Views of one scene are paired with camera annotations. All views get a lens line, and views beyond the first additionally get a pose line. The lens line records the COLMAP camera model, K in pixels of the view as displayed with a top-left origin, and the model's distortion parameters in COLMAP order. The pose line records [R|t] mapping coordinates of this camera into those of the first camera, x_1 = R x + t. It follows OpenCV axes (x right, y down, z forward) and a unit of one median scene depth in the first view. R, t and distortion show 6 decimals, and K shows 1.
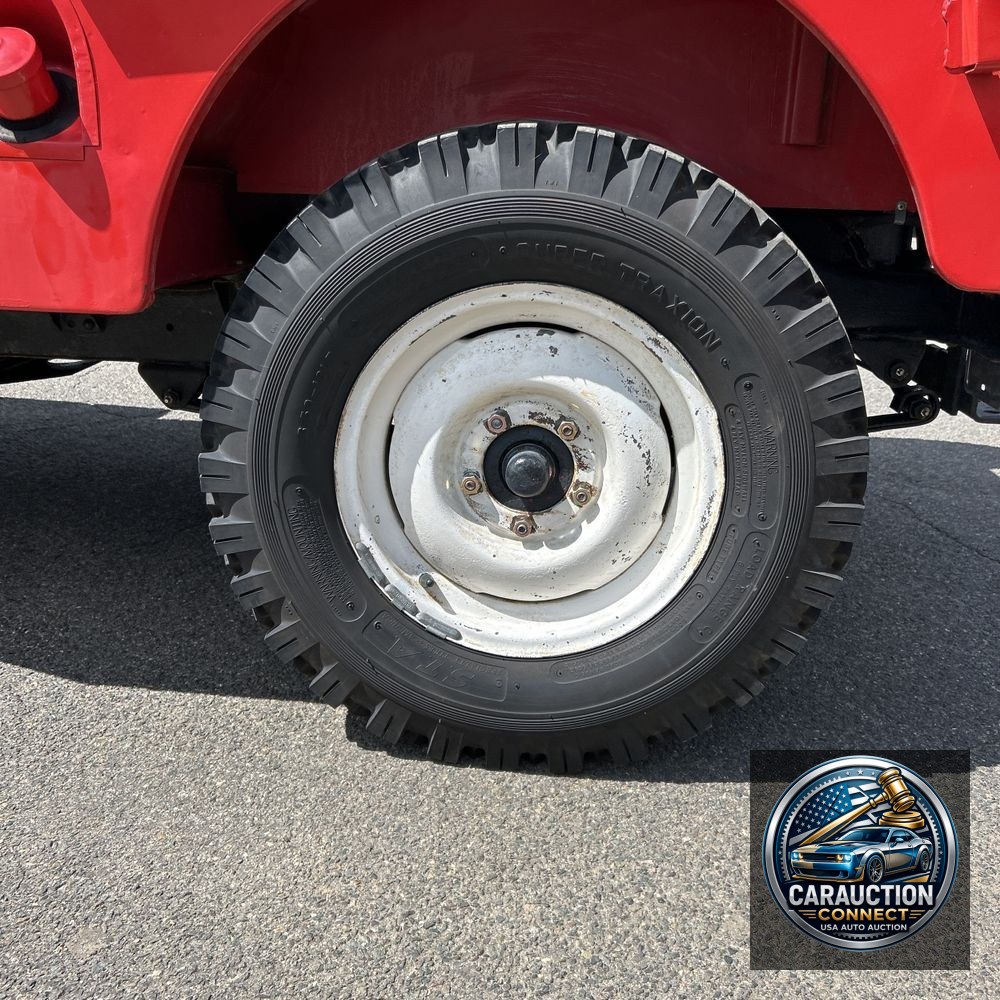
lens RADIAL K [[1017.3, 0, 518.3], [0, 1017.3, 499.9], [0, 0, 1]] dist [0.021918, 0.000000]
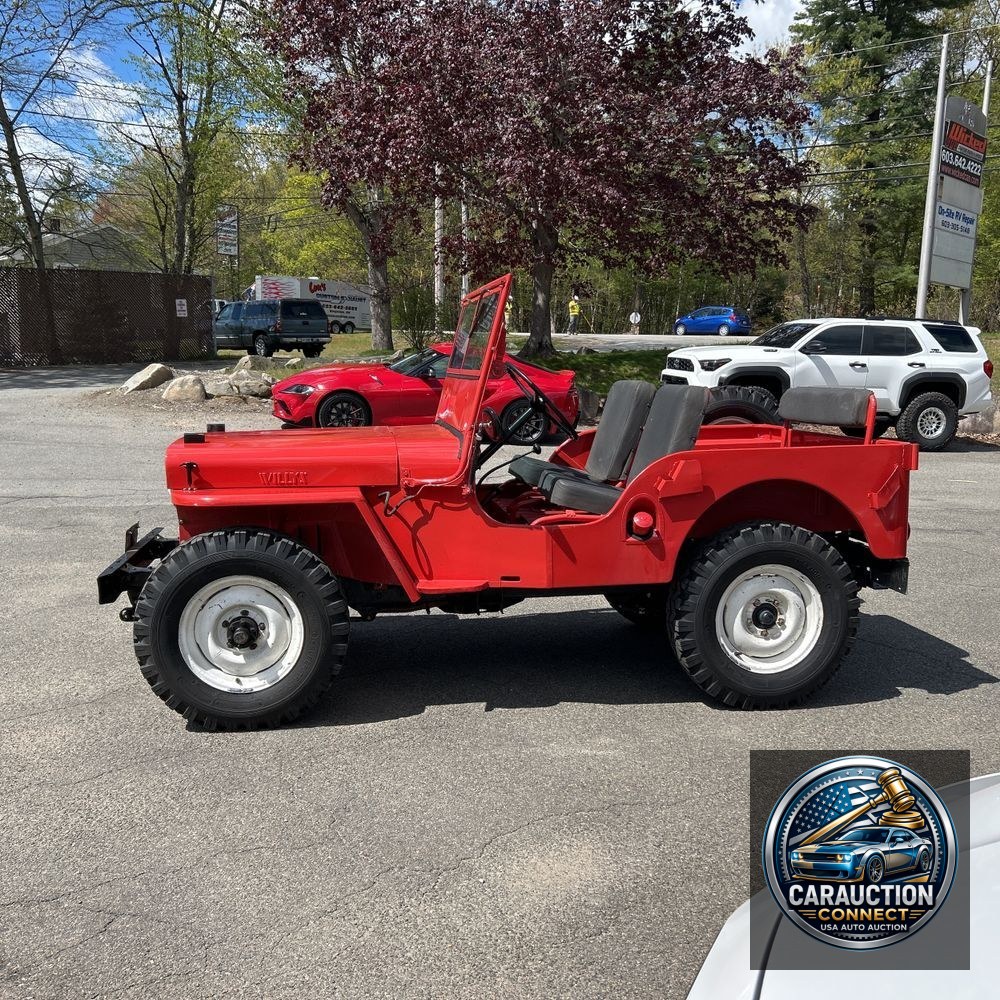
lens RADIAL K [[1017.3, 0, 504.4], [0, 1017.3, 503.5], [0, 0, 1]] dist [0.021918, 0.000000]
pose [[0.977469, -0.074624, 0.197448, -1.510247], [0.106949, 0.981553, -0.158479, 0.047156], [-0.181980, 0.176025, 0.967418, -2.236285]]
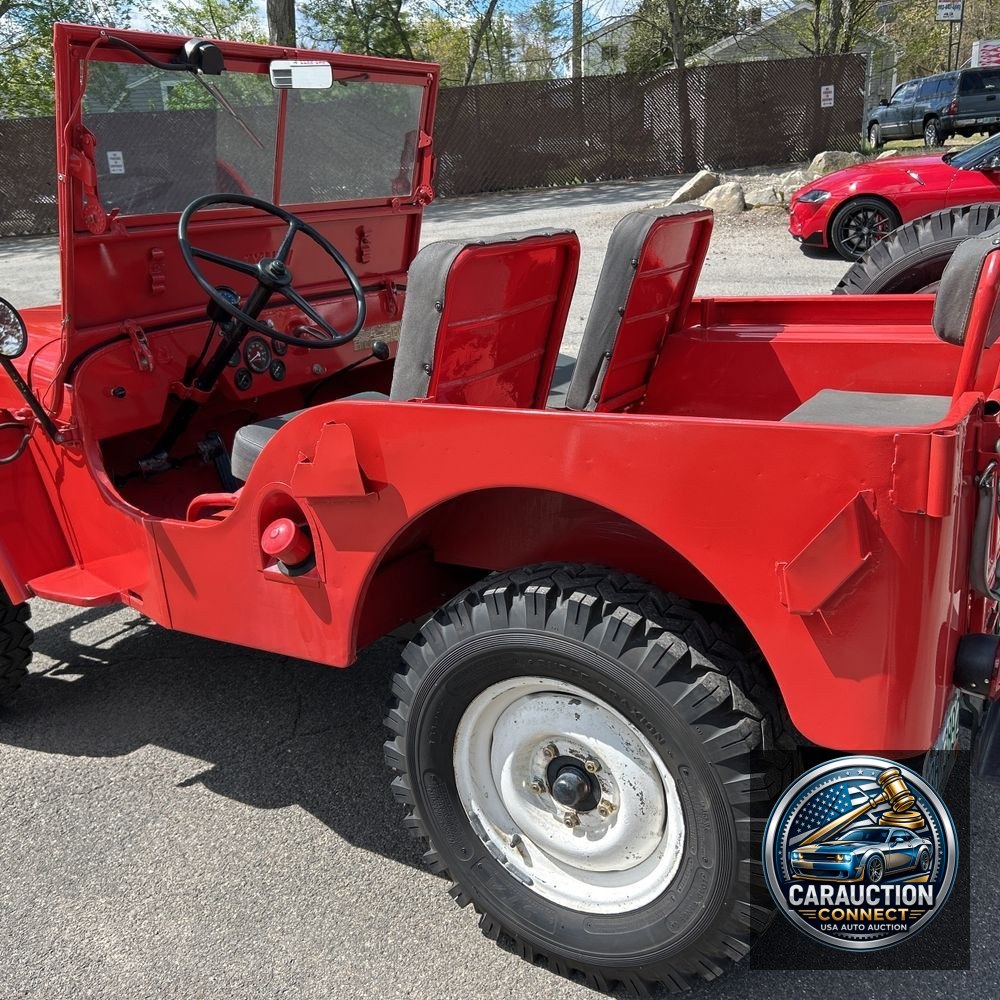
lens RADIAL K [[1017.3, 0, 484.1], [0, 1017.3, 504.7], [0, 0, 1]] dist [0.021918, 0.000000]
pose [[0.872620, 0.049605, -0.485875, 0.607783], [-0.051195, 0.998639, 0.010010, -0.451788], [0.485710, 0.016139, 0.873971, -0.370654]]
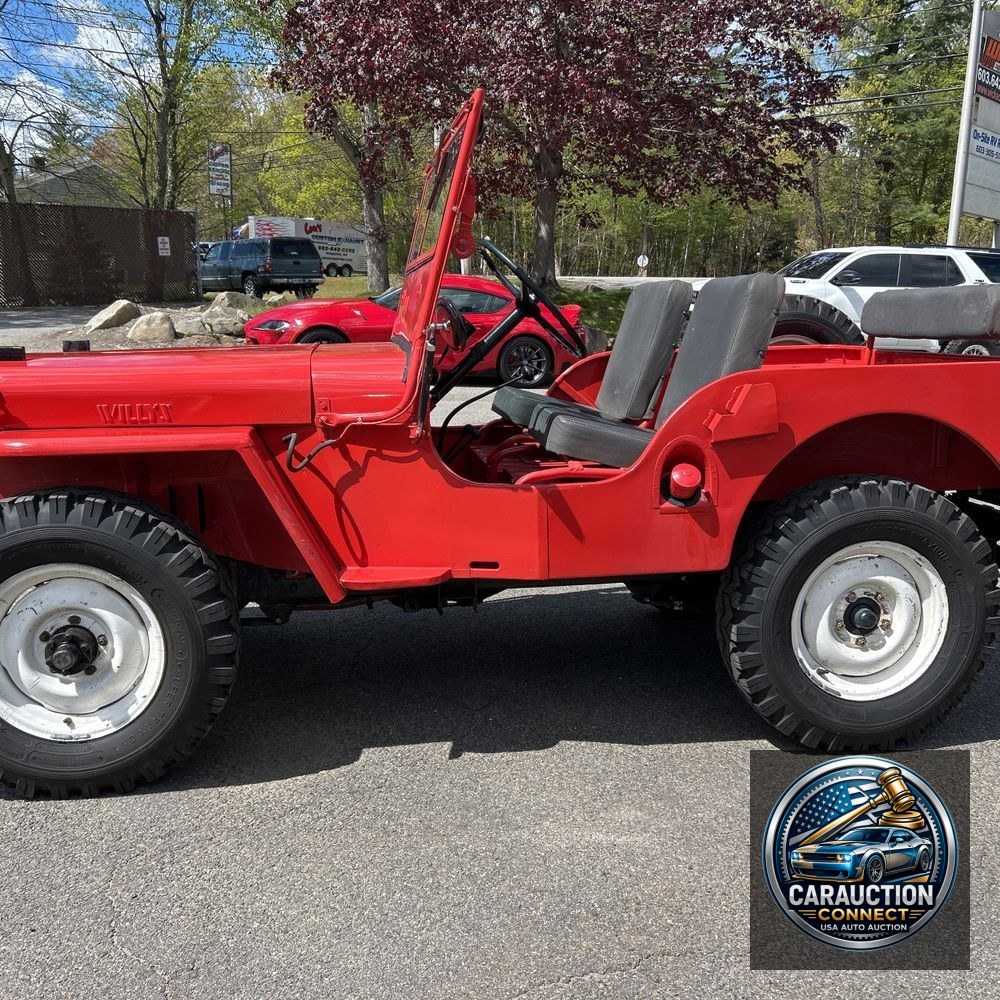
lens RADIAL K [[1017.3, 0, 504.9], [0, 1017.3, 495.7], [0, 0, 1]] dist [0.021918, 0.000000]
pose [[0.978224, -0.085199, 0.189259, -1.216070], [0.108725, 0.987091, -0.117604, -0.118710], [-0.176796, 0.135621, 0.974859, -1.164122]]
